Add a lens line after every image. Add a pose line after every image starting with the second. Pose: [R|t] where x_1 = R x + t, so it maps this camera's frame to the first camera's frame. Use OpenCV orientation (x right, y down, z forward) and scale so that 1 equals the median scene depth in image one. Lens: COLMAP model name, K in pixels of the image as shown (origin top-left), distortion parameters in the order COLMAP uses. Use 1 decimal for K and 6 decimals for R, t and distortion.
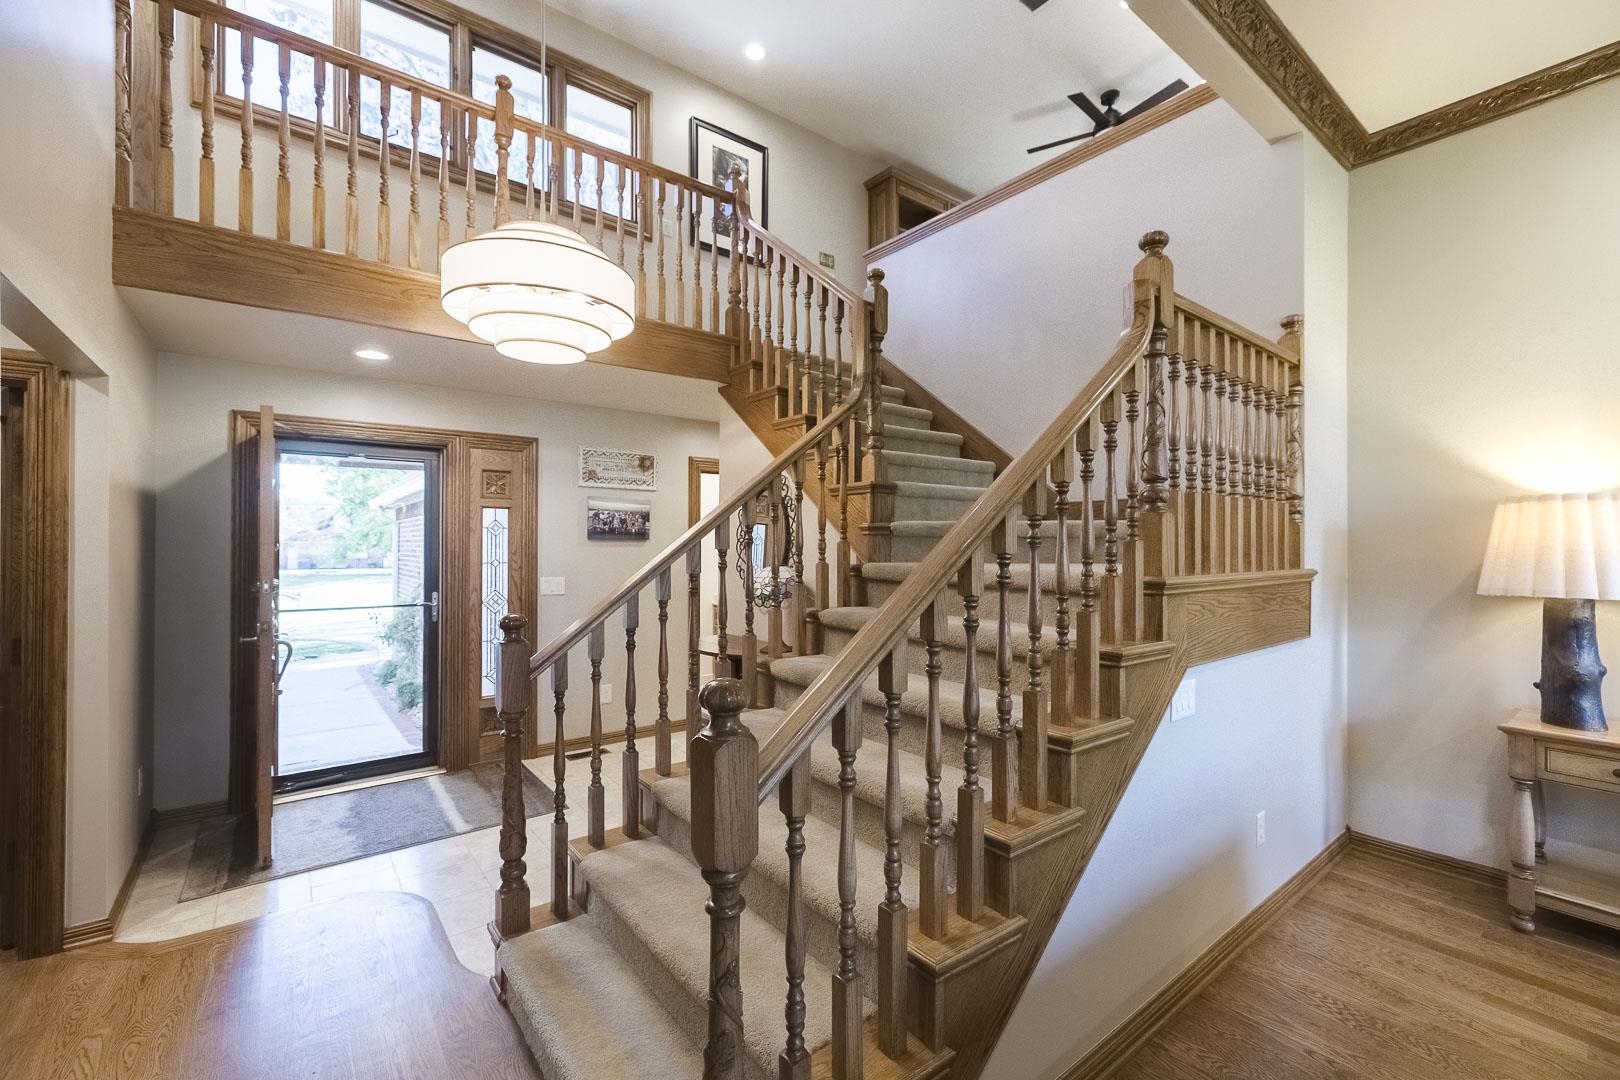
lens RADIAL K [[697.2, 0, 810.9], [0, 697.2, 539.3], [0, 0, 1]] dist [-0.012612, -0.000052]
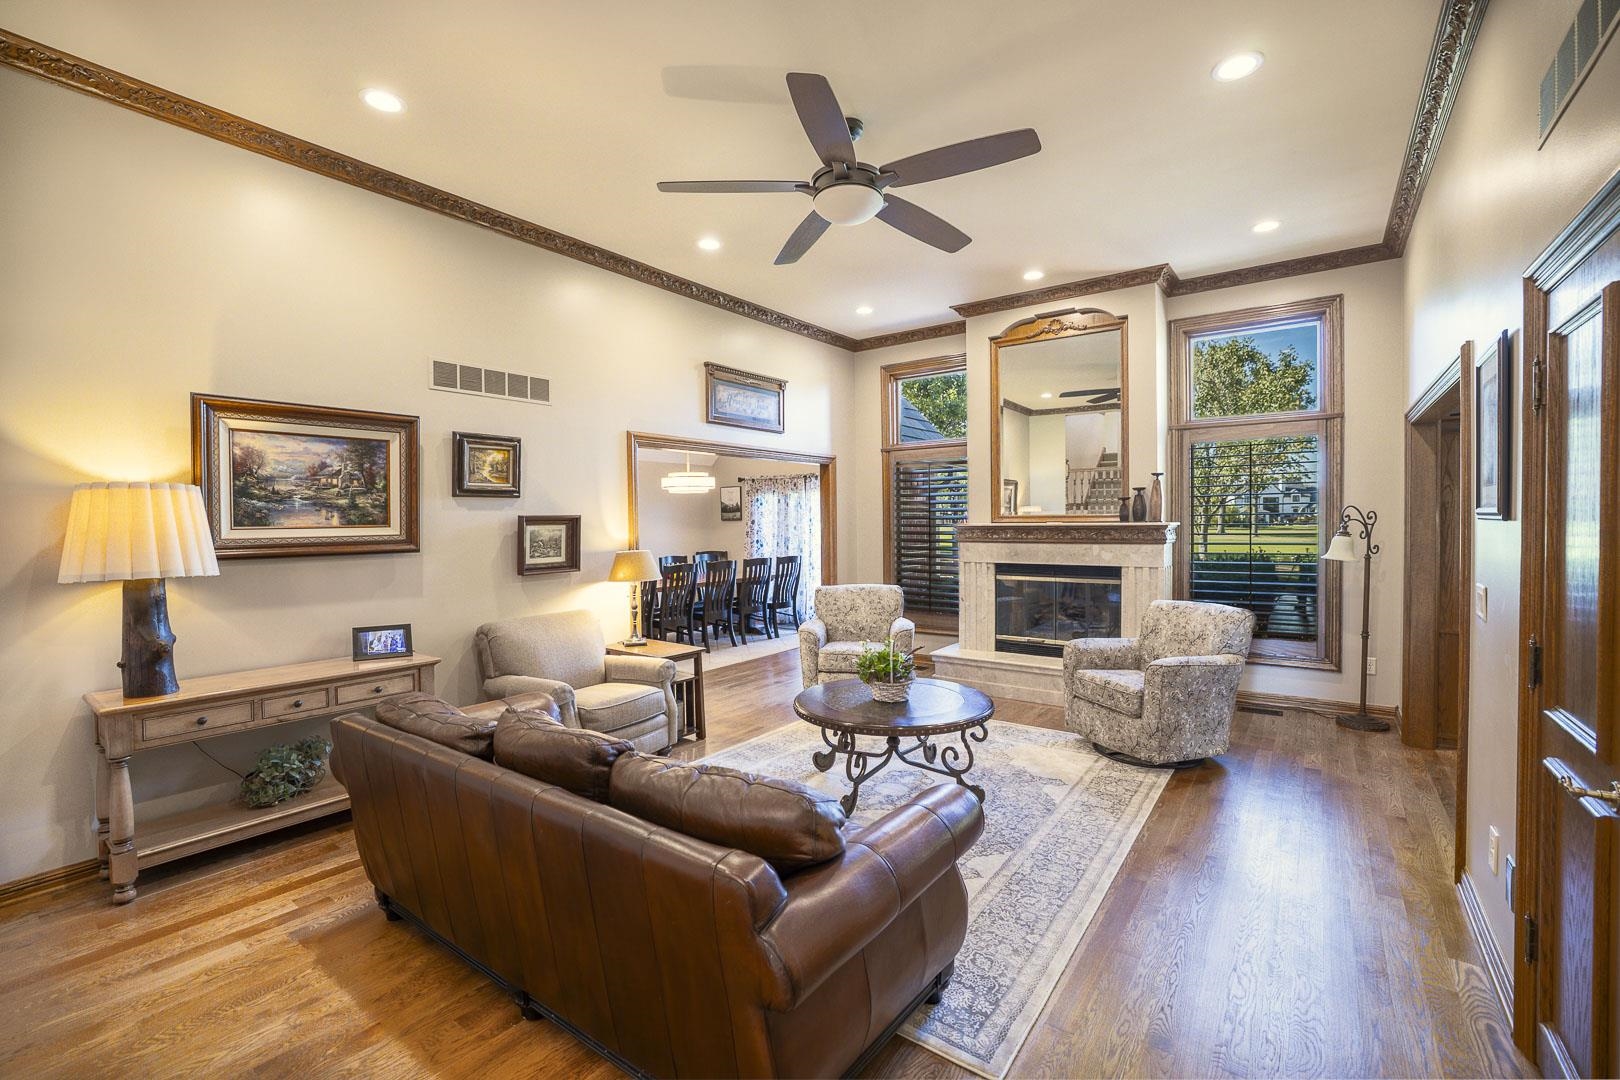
lens RADIAL K [[697.2, 0, 812.9], [0, 697.2, 538.1], [0, 0, 1]] dist [-0.012612, -0.000052]
pose [[-0.279886, -0.022956, 0.959759, -0.237861], [0.007708, 0.999628, 0.026157, 0.001049], [-0.960002, 0.014719, -0.279605, 0.285189]]
